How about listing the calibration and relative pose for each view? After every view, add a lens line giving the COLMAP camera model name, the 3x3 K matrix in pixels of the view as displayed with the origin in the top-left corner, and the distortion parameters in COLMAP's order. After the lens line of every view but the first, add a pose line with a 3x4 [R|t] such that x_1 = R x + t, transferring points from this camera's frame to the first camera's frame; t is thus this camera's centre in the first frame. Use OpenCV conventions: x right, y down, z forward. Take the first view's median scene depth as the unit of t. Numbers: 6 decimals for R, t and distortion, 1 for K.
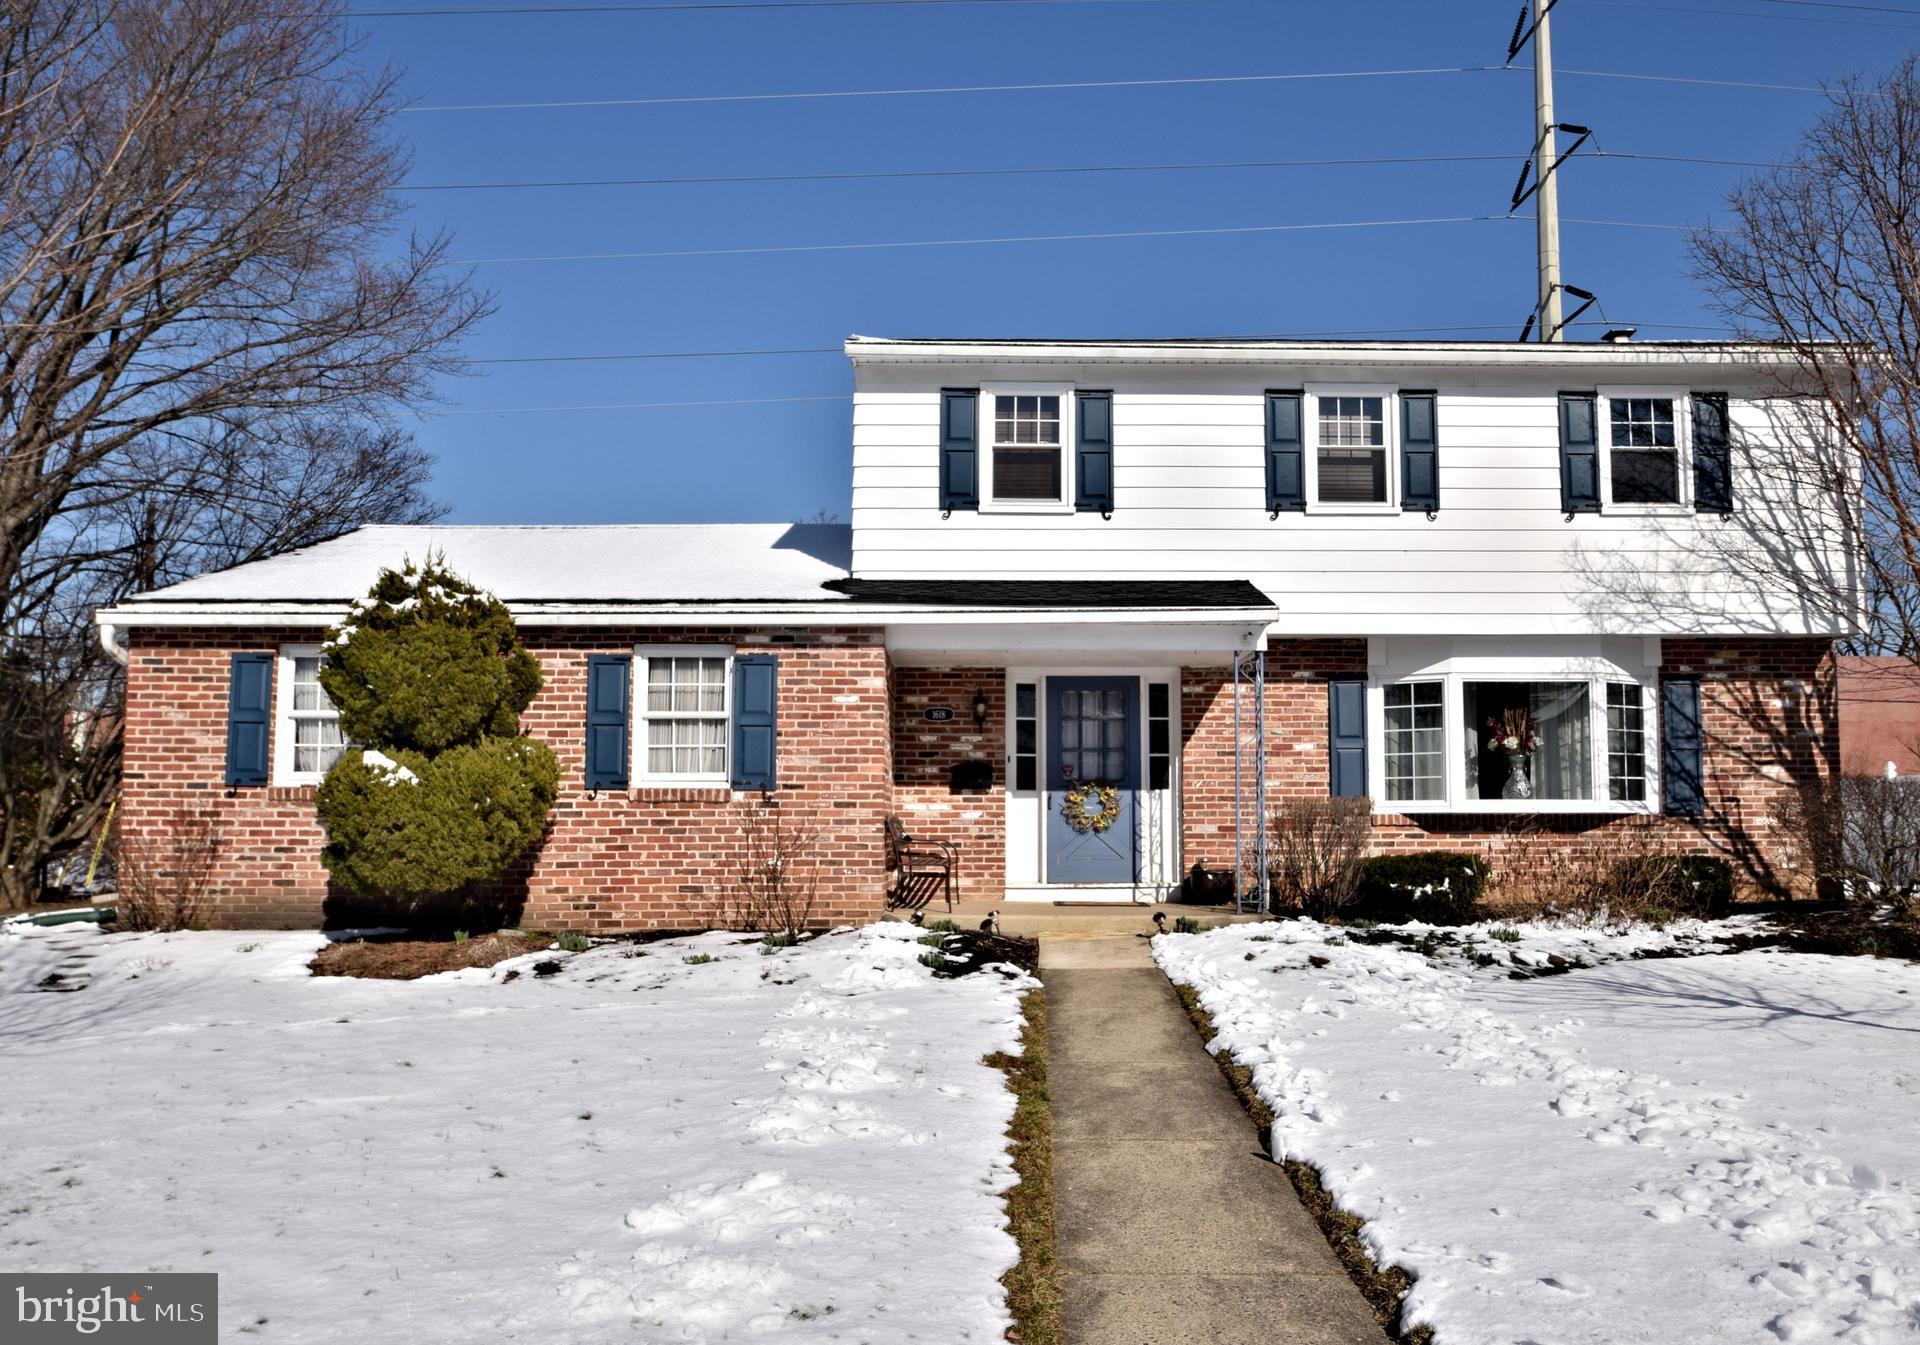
lens RADIAL K [[1433.1, 0, 1040.6], [0, 1433.1, 690.7], [0, 0, 1]] dist [-0.022235, 0.000012]
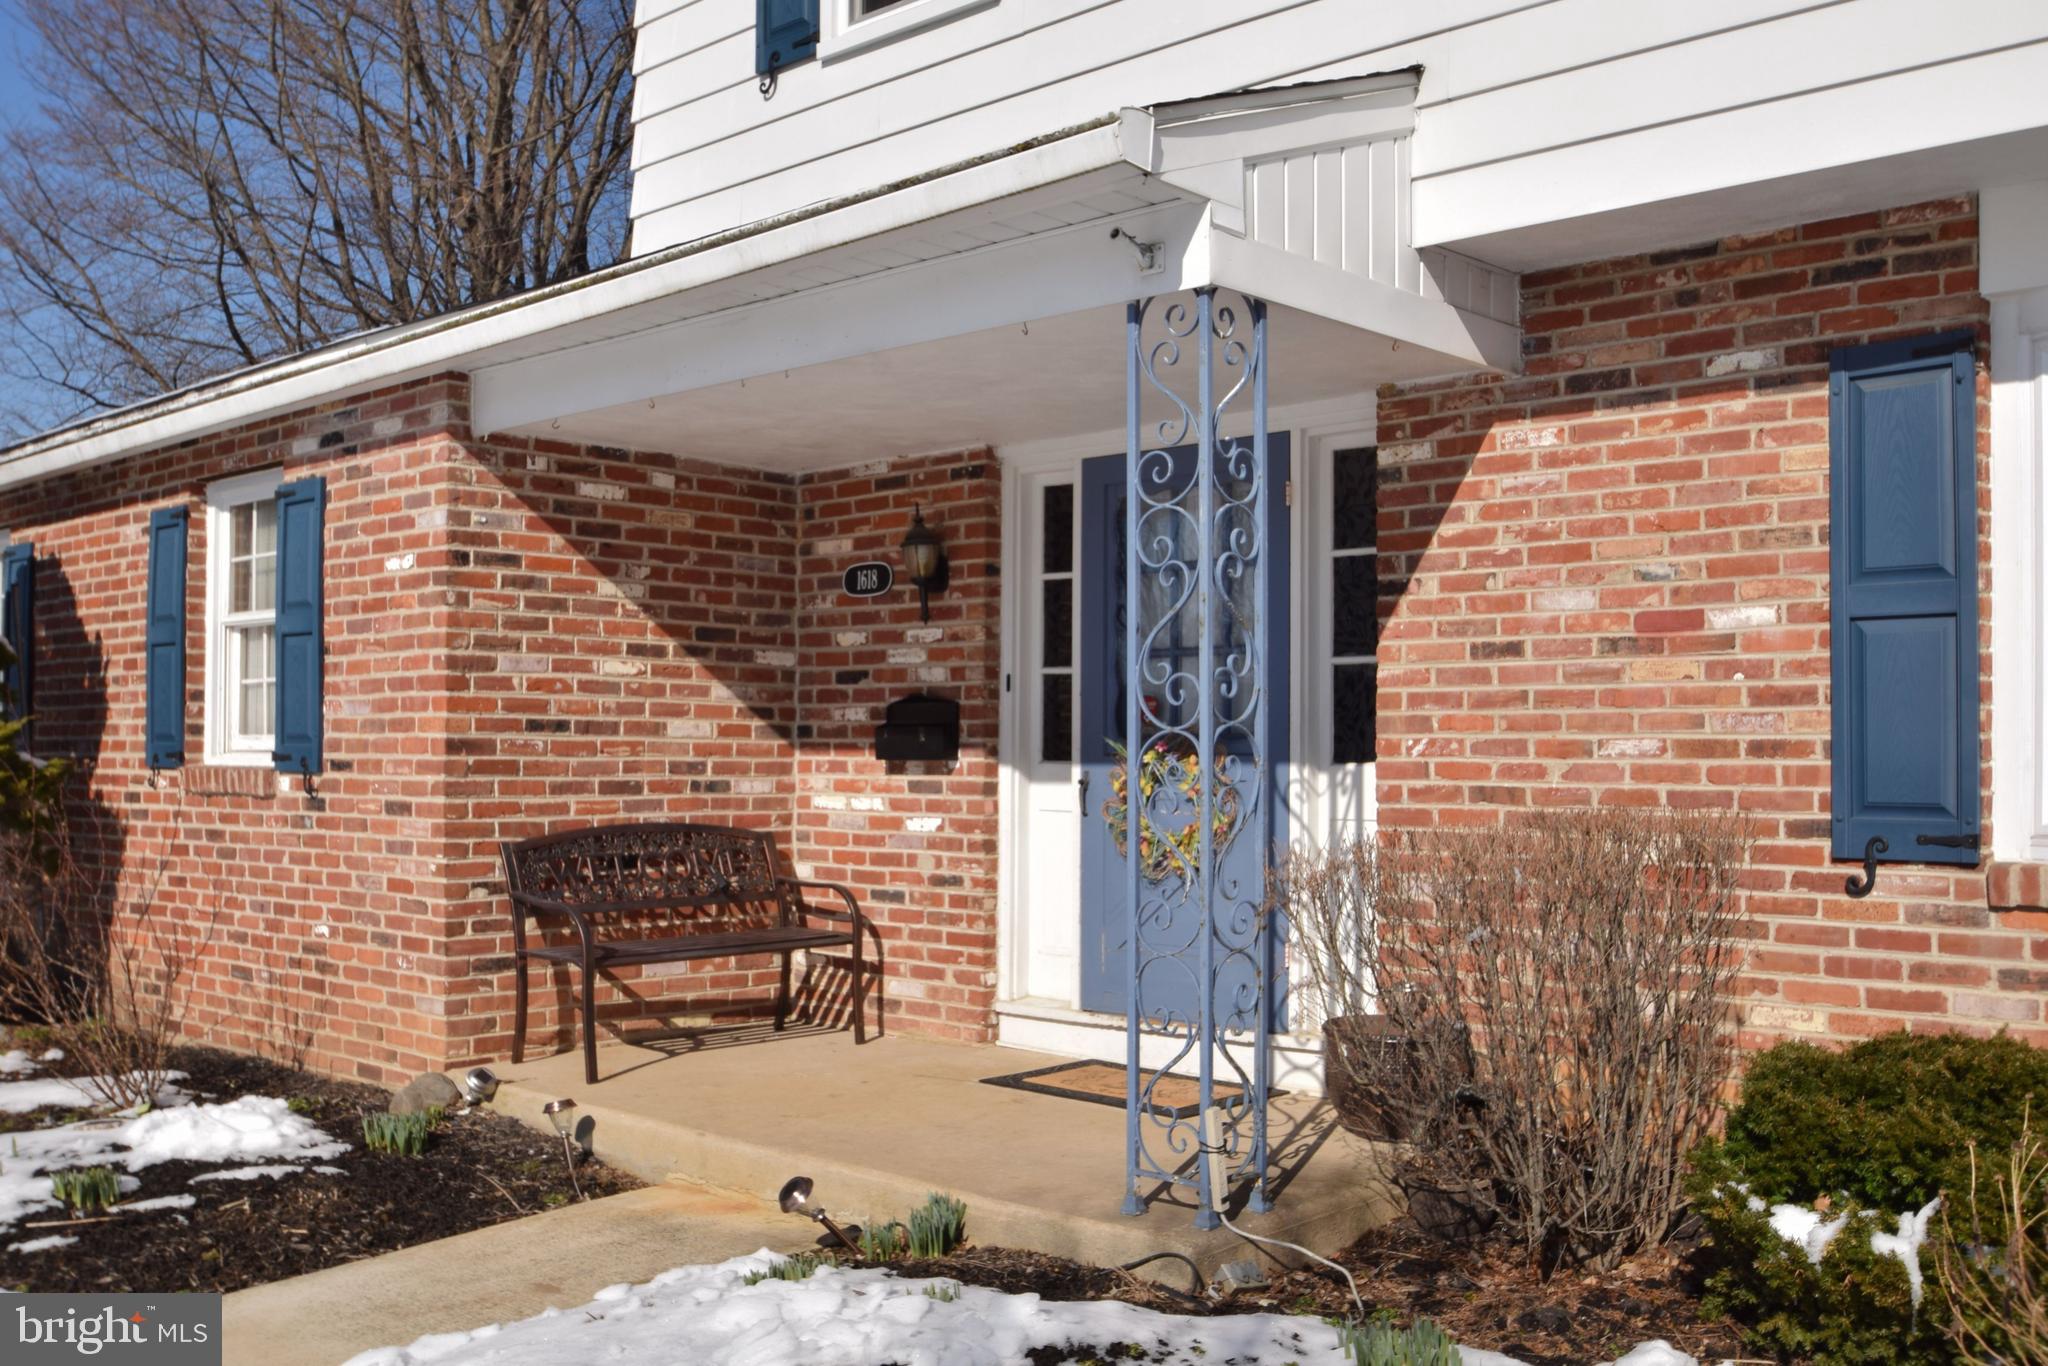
lens RADIAL K [[1944.5, 0, 1024.0], [0, 1944.5, 683.0], [0, 0, 1]] dist [-0.055929, 0.001485]
pose [[0.701640, -0.021673, -0.712202, 0.361753], [0.065186, 0.997298, 0.033872, 0.030491], [0.709544, -0.070192, 0.701157, 0.640641]]
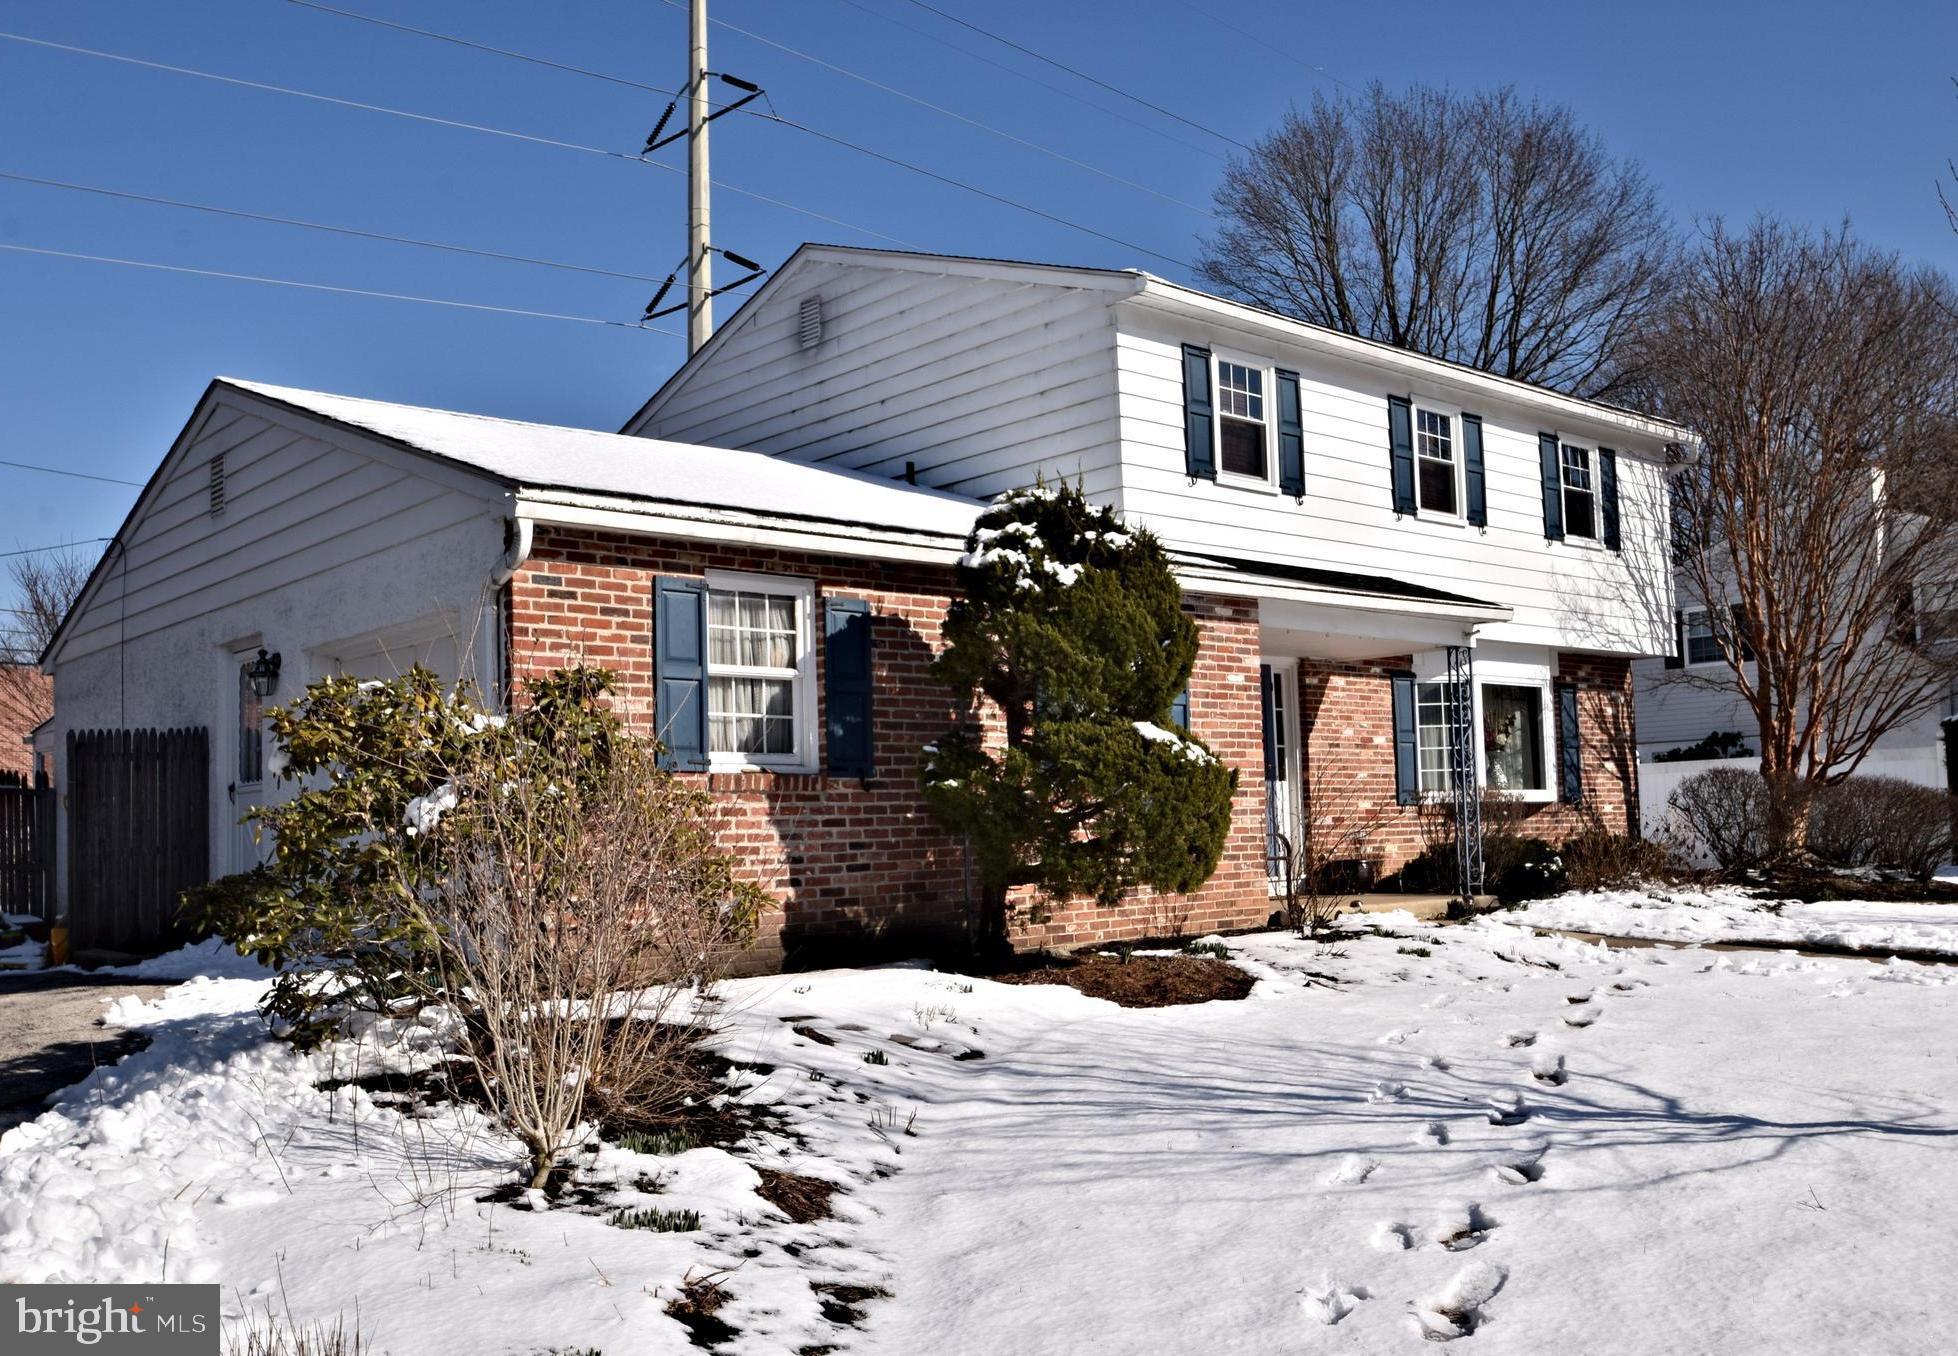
lens RADIAL K [[1704.7, 0, 979.0], [0, 1704.7, 678.0], [0, 0, 1]] dist [-0.004227, -0.000982]
pose [[0.767906, 0.037853, 0.639443, -0.847151], [-0.031601, 0.999276, -0.021204, 0.030178], [-0.639782, -0.003924, 0.768546, 0.238420]]
